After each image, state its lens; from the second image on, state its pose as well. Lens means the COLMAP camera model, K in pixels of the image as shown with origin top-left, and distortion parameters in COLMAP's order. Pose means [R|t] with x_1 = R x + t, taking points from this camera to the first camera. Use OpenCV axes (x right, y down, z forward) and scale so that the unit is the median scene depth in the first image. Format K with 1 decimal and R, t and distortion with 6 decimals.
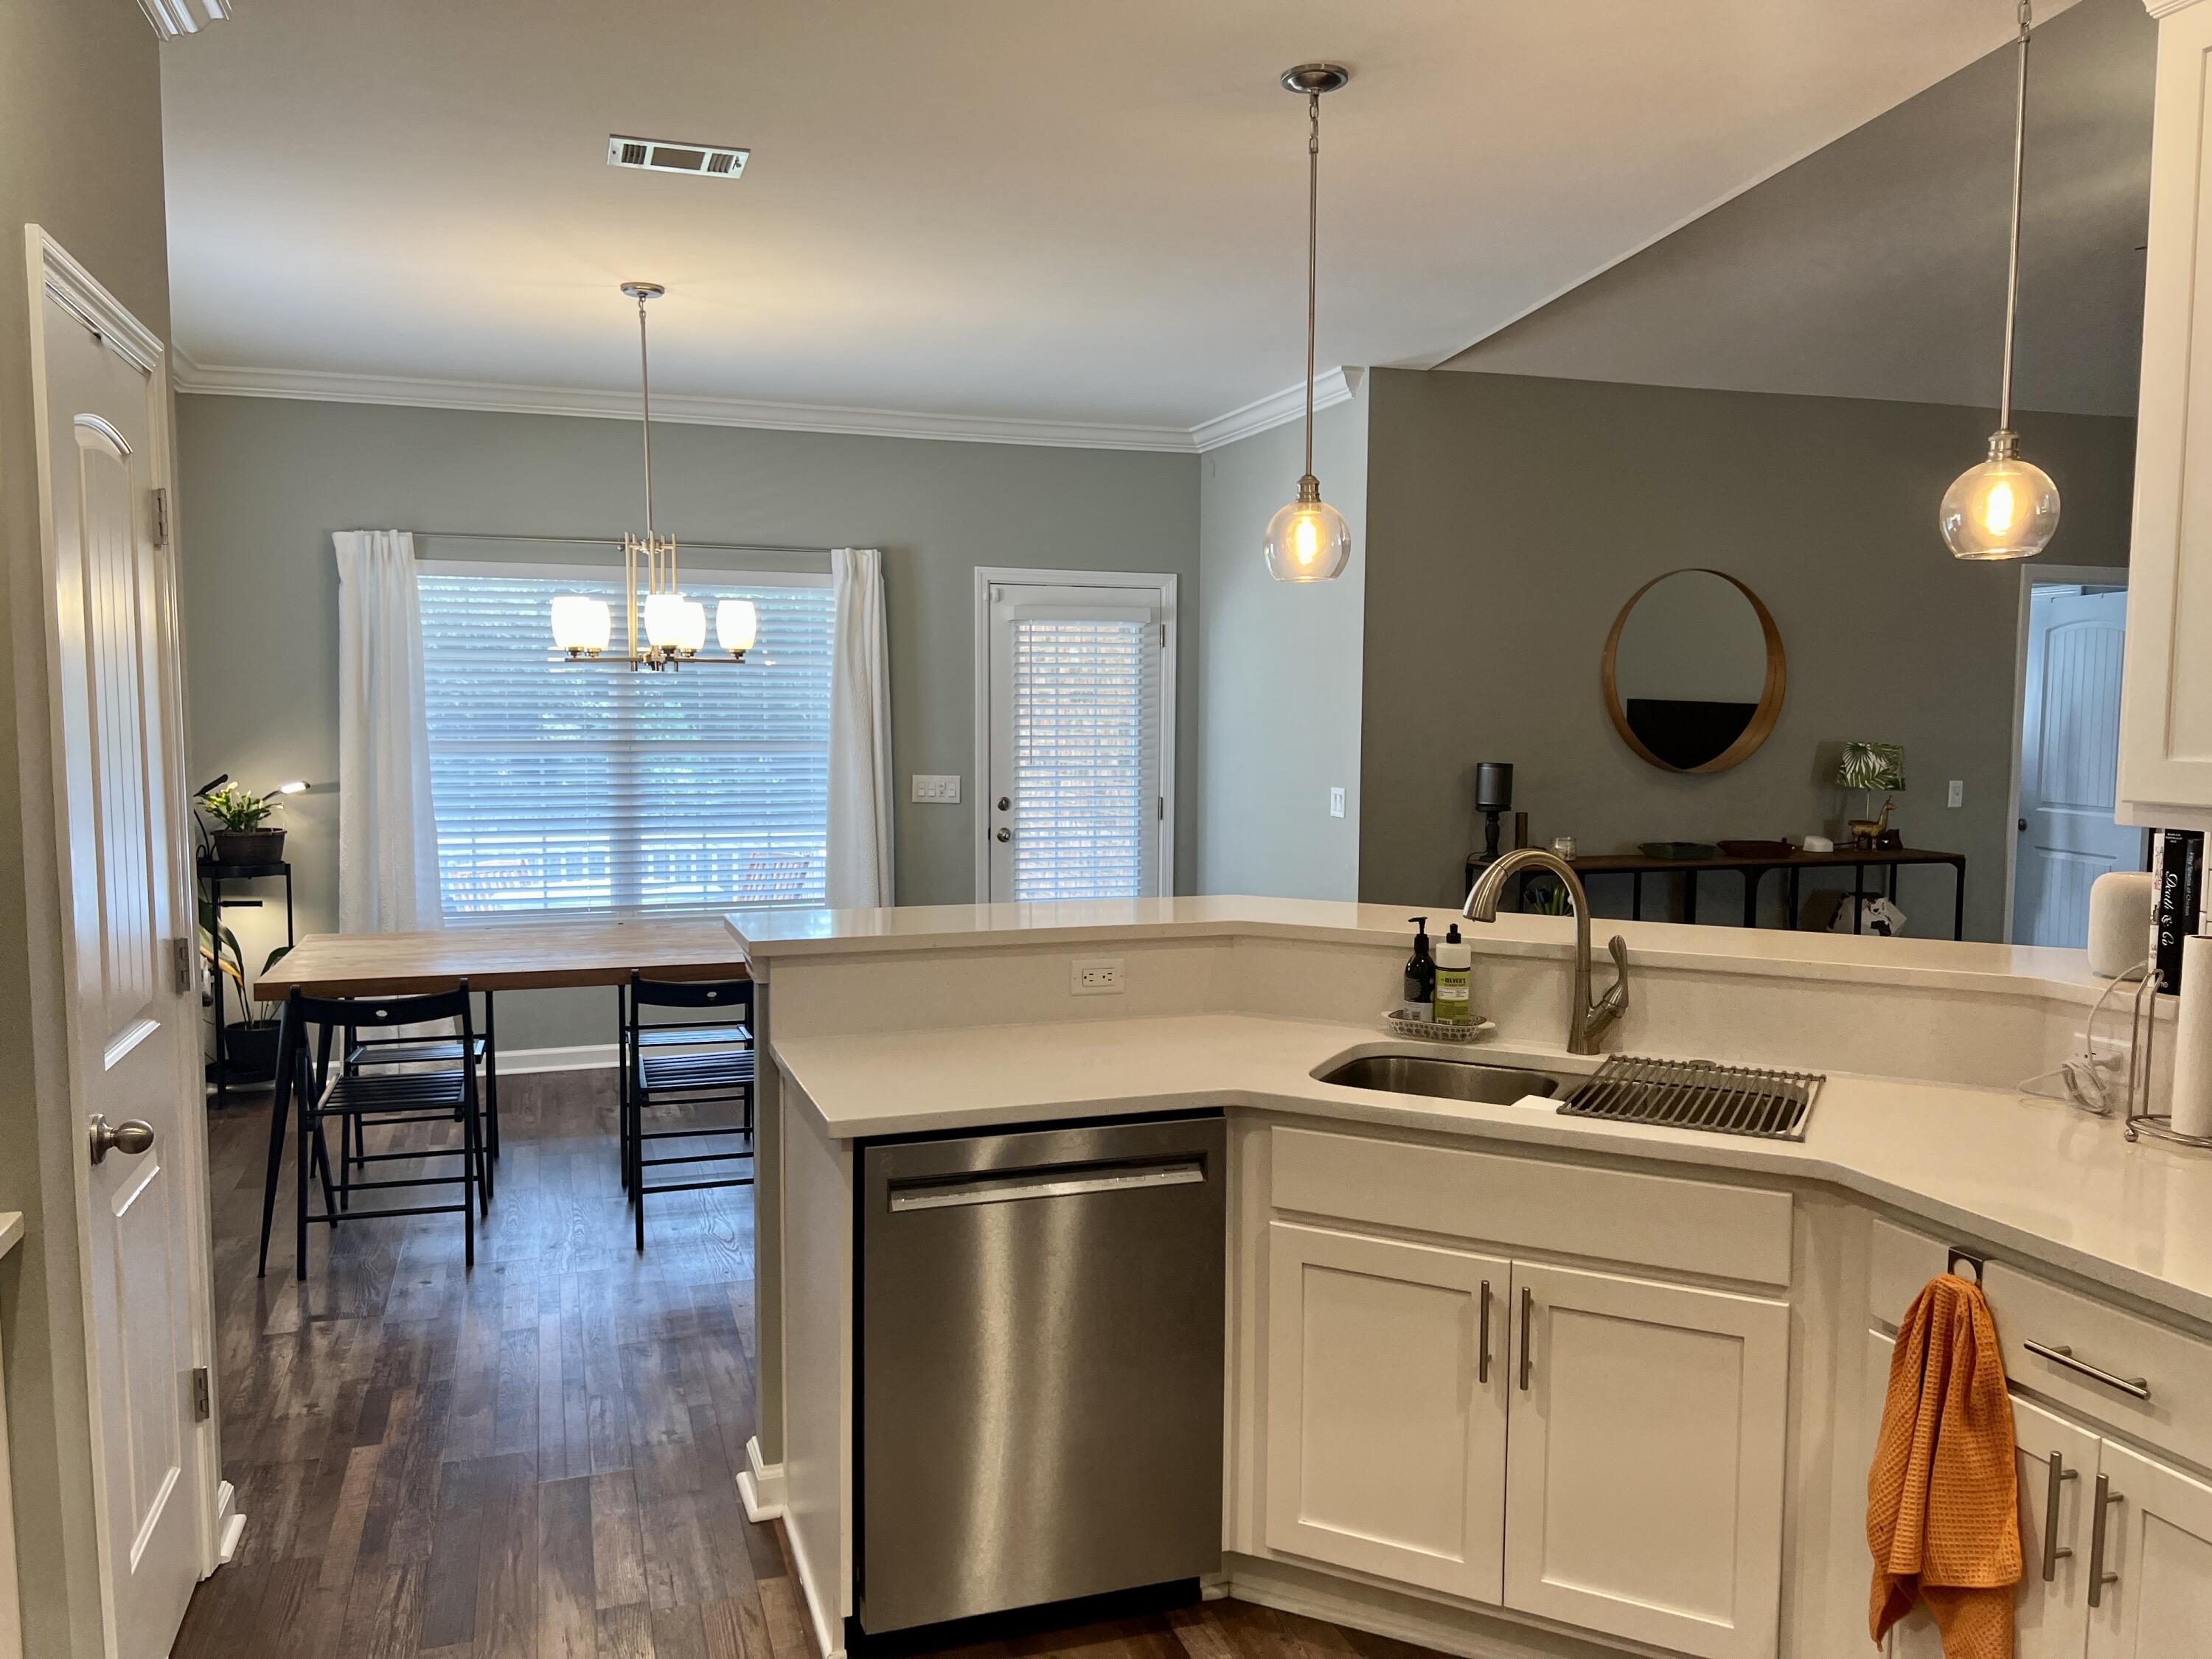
lens RADIAL K [[1643.9, 0, 1101.0], [0, 1643.9, 843.3], [0, 0, 1]] dist [0.151405, -0.302895]
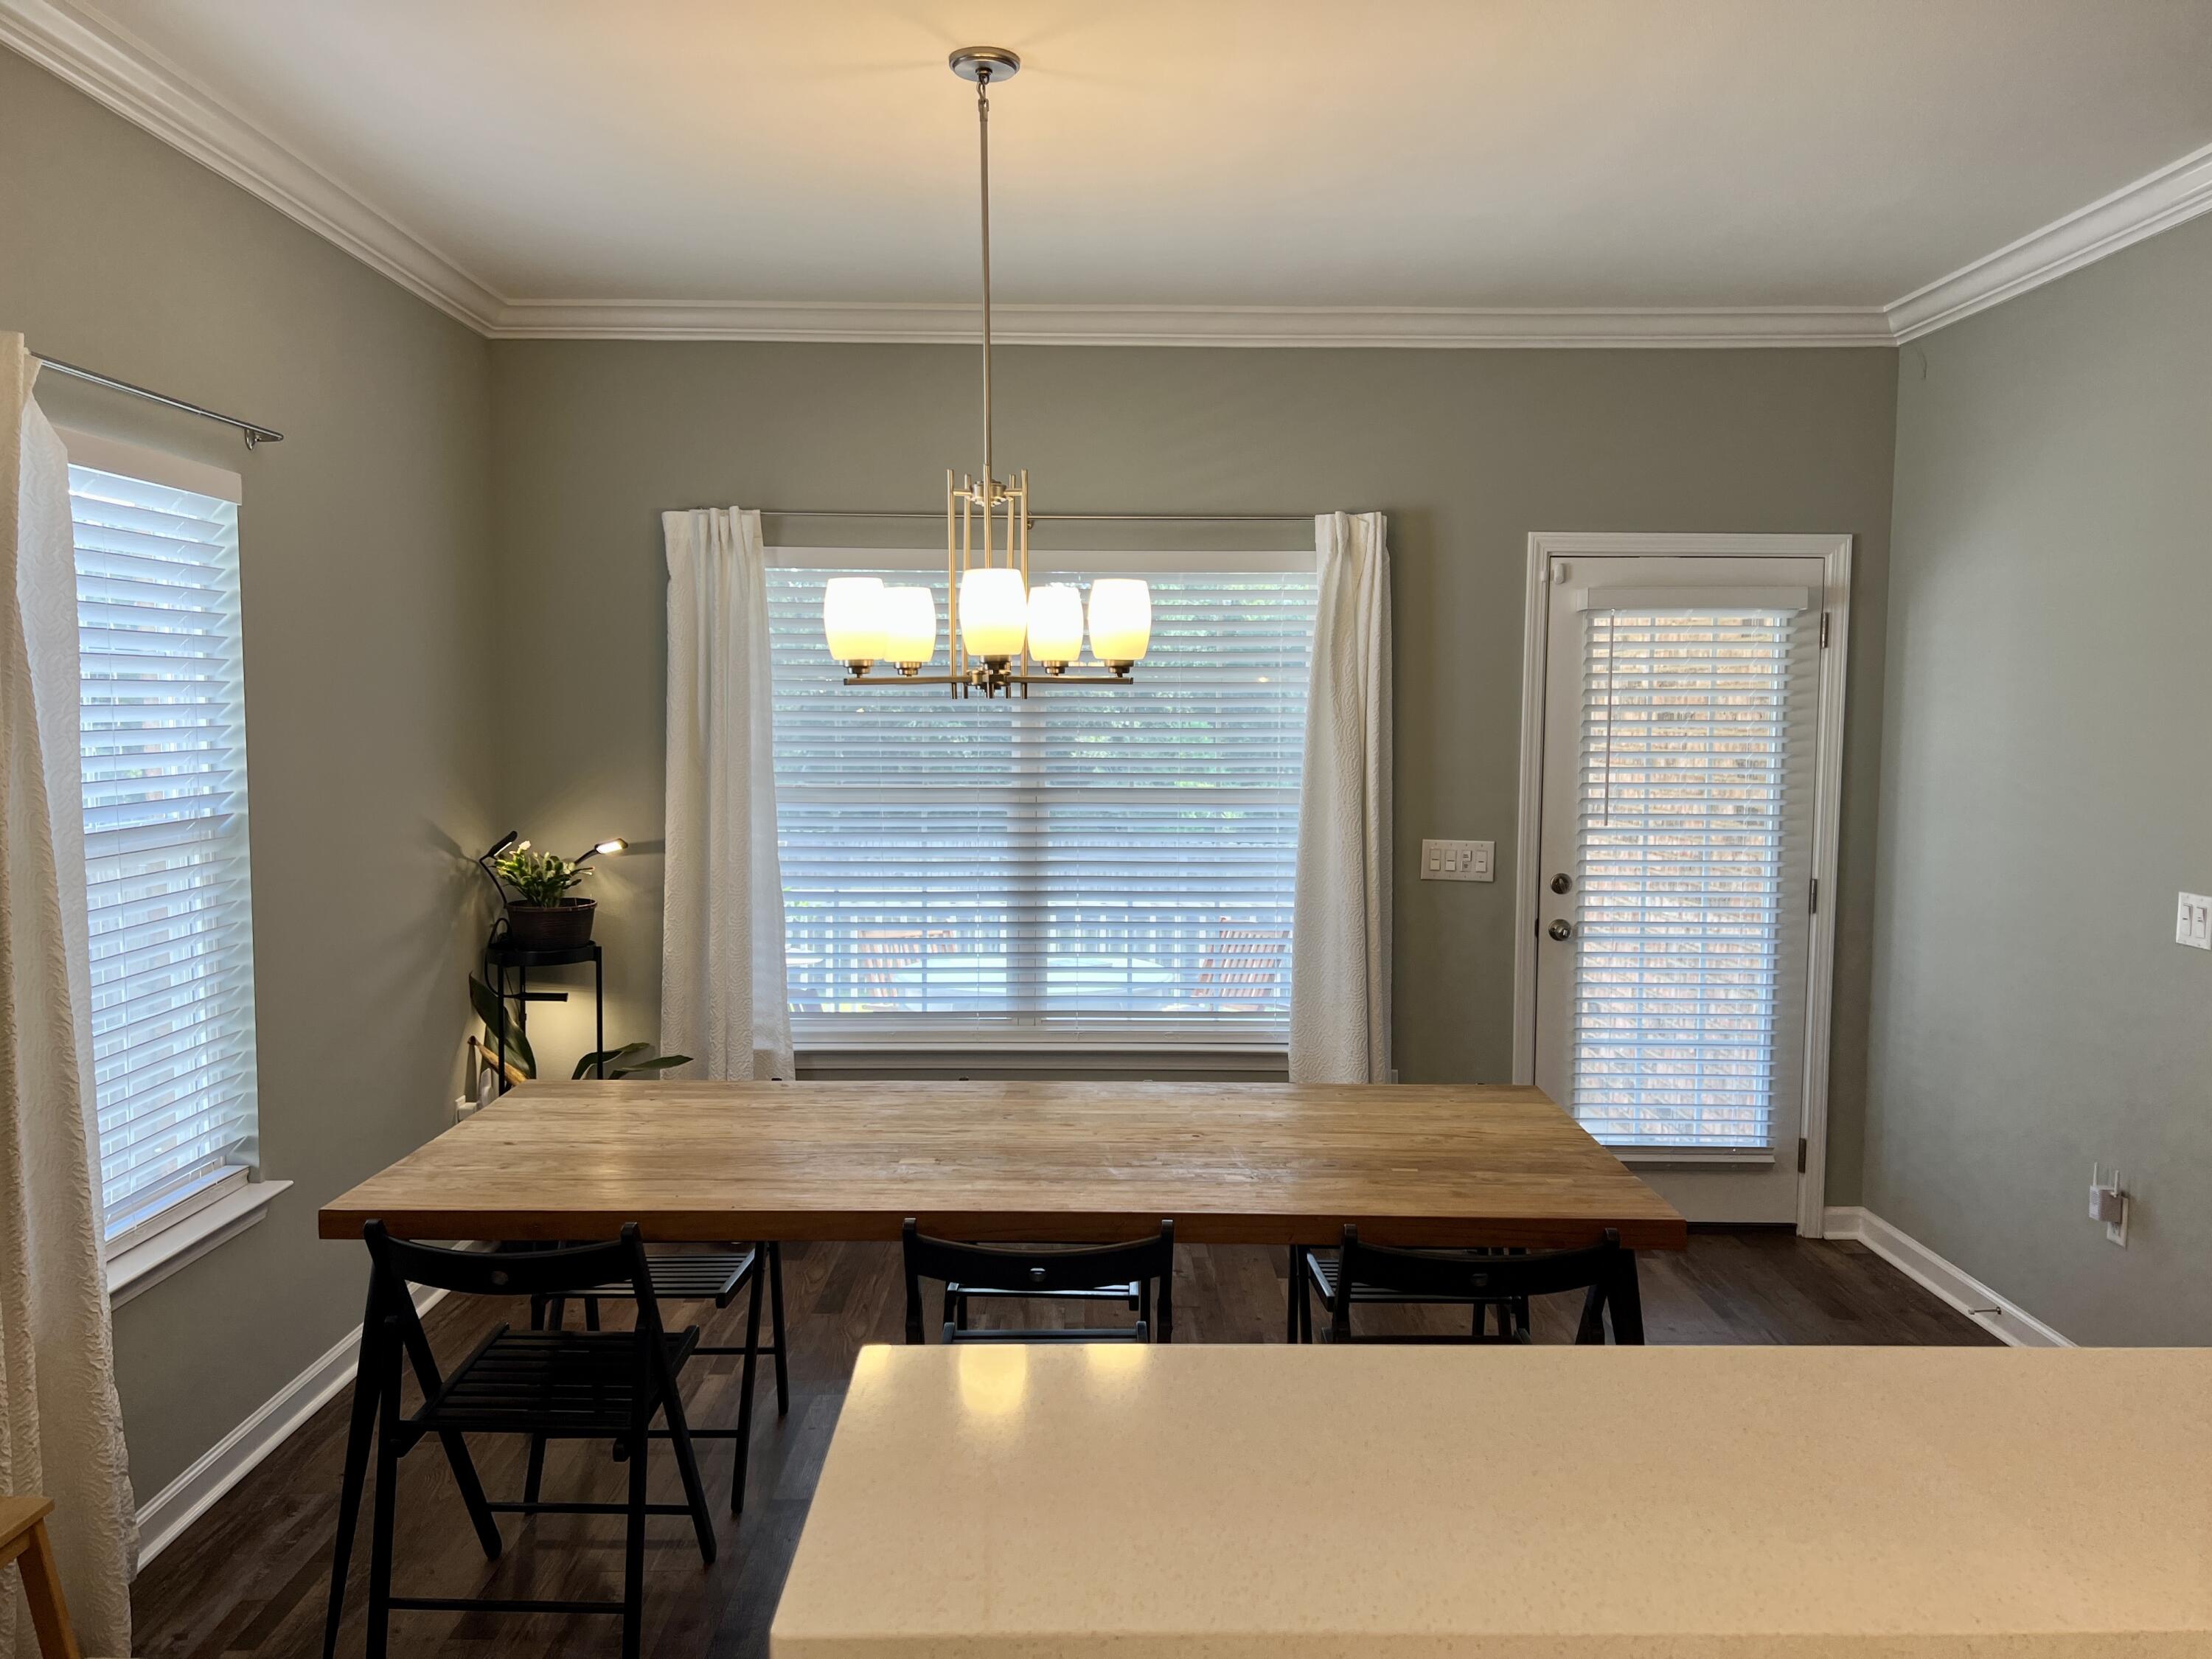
lens RADIAL K [[1643.9, 0, 1101.0], [0, 1643.9, 843.3], [0, 0, 1]] dist [0.151405, -0.302895]
pose [[0.949950, 0.026064, -0.311312, -0.030161], [-0.028056, 0.999605, -0.001922, -0.038395], [0.311139, 0.010560, 0.950306, 0.335211]]
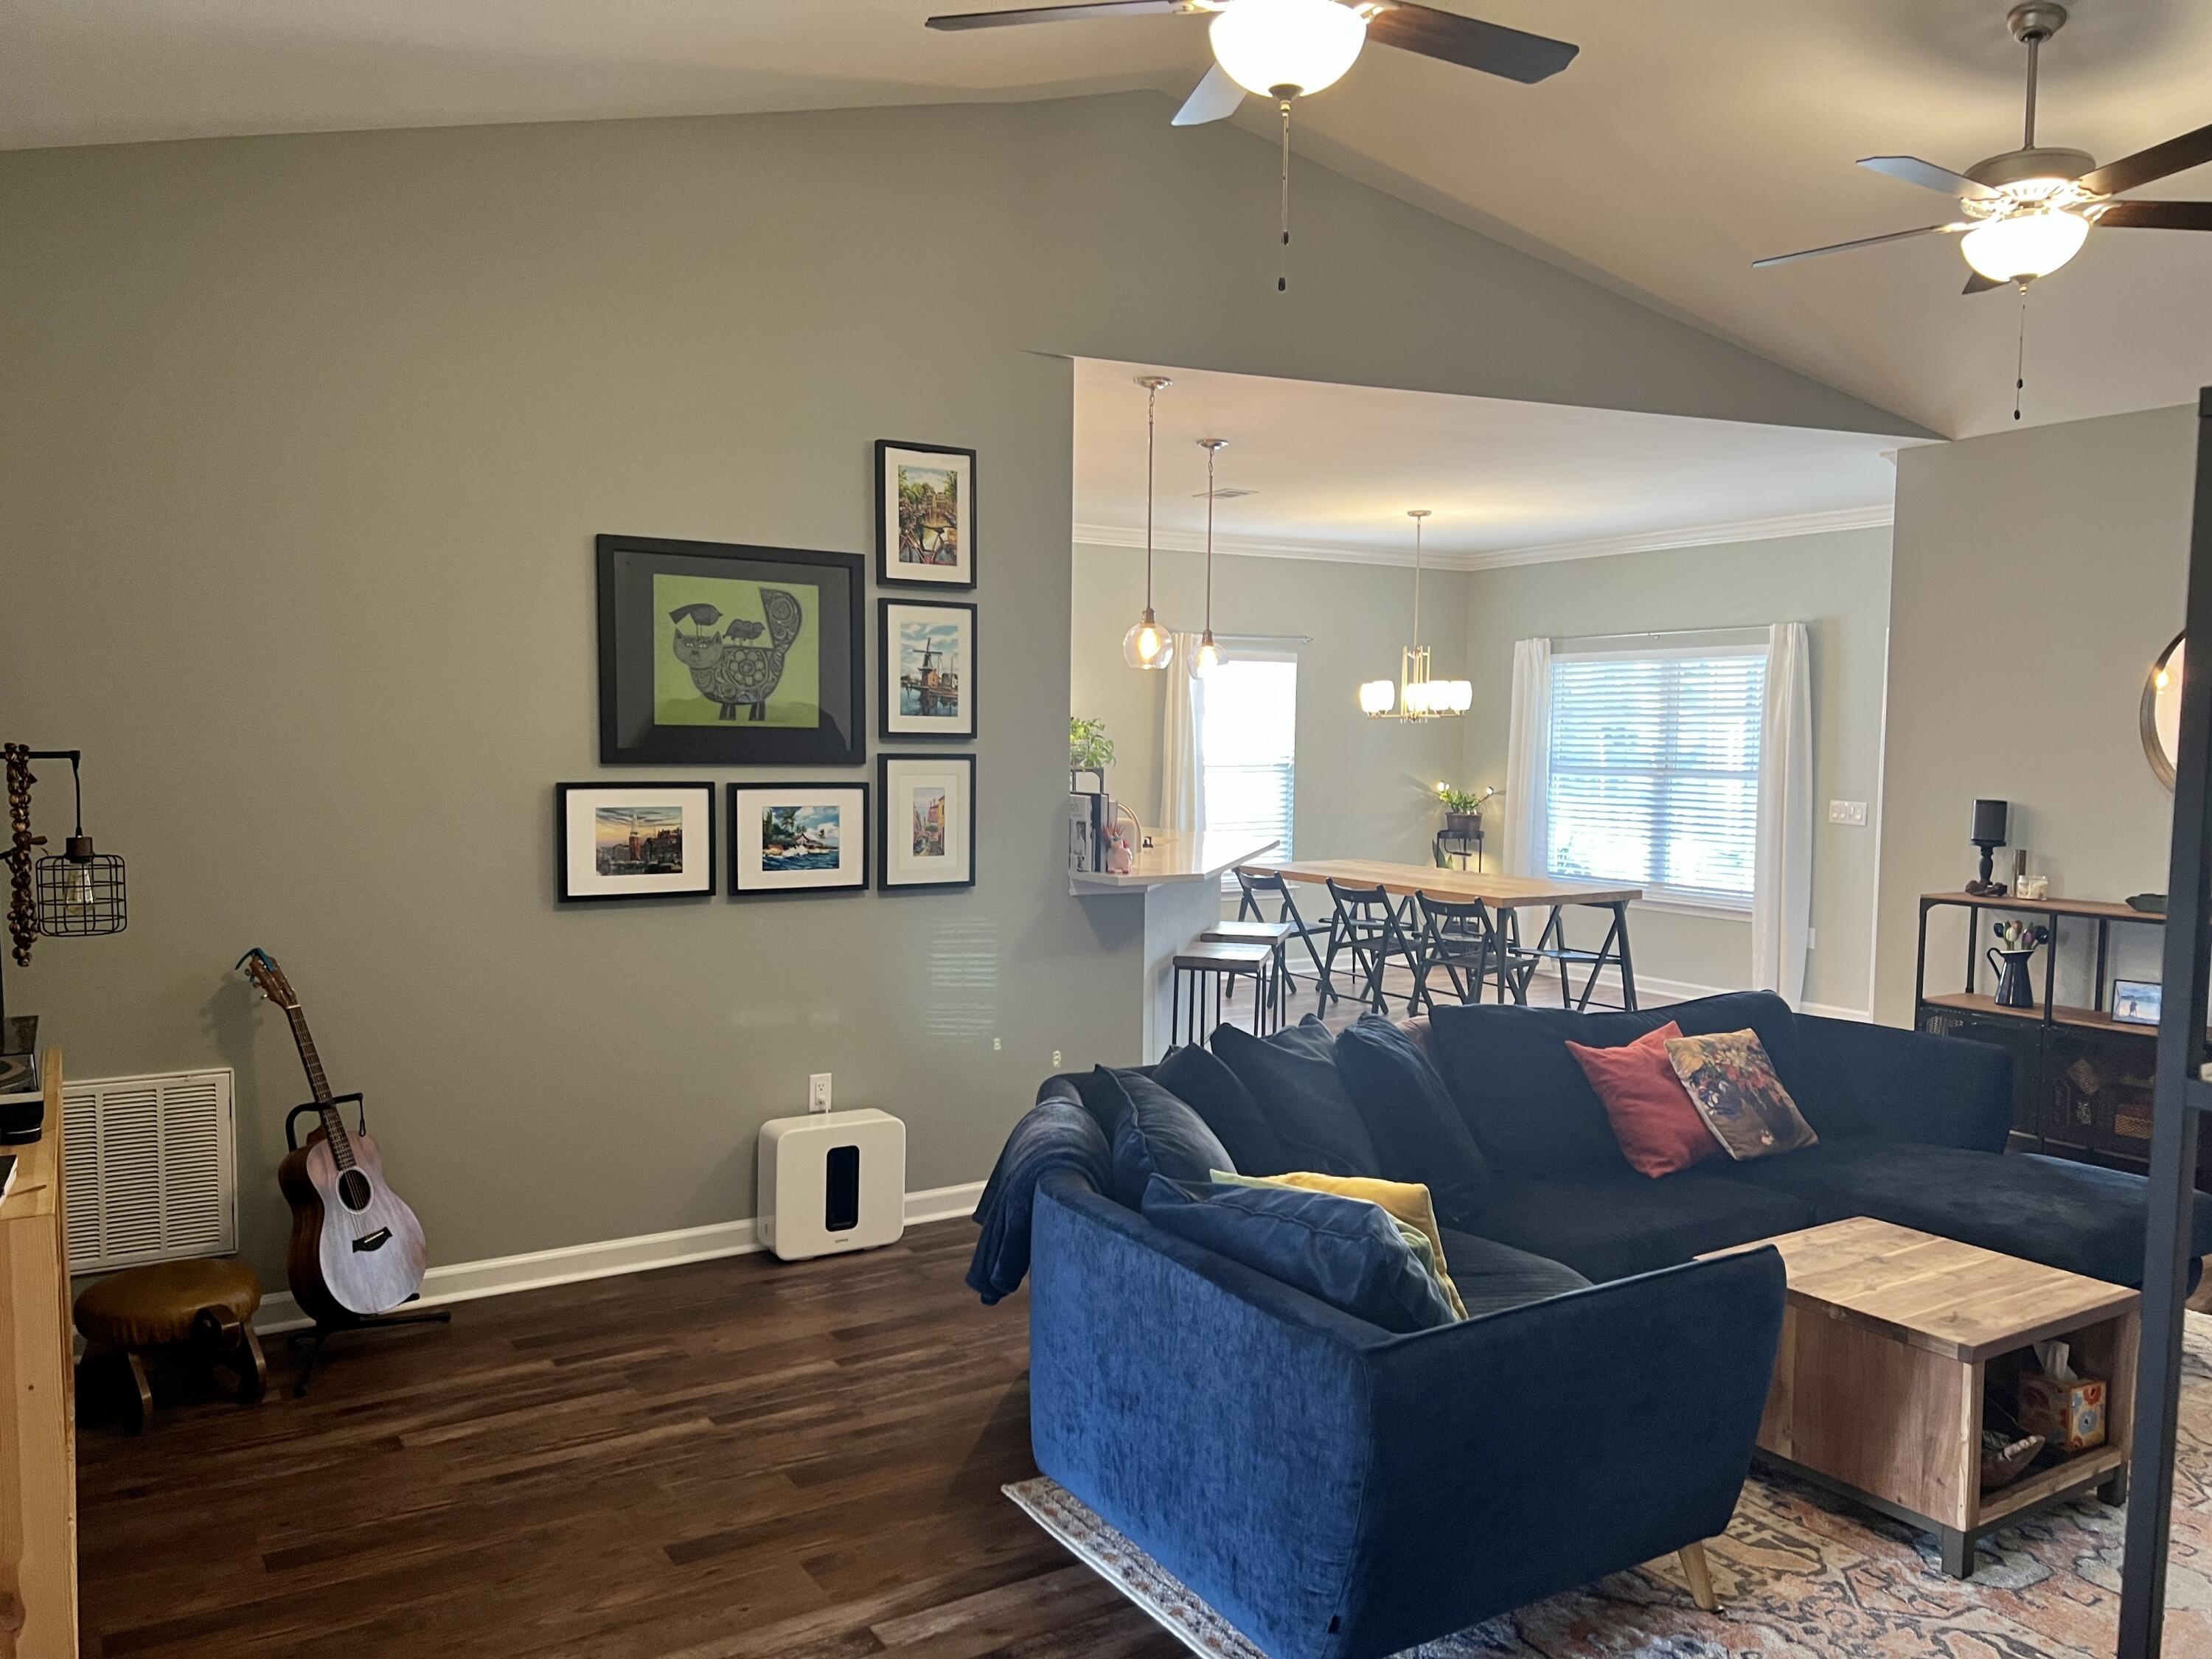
lens RADIAL K [[1643.9, 0, 1101.0], [0, 1643.9, 843.3], [0, 0, 1]] dist [0.151405, -0.302895]
pose [[0.235490, 0.062317, -0.969877, 1.060140], [-0.087688, 0.995234, 0.042655, -0.016062], [0.967913, 0.075001, 0.239832, 0.195449]]
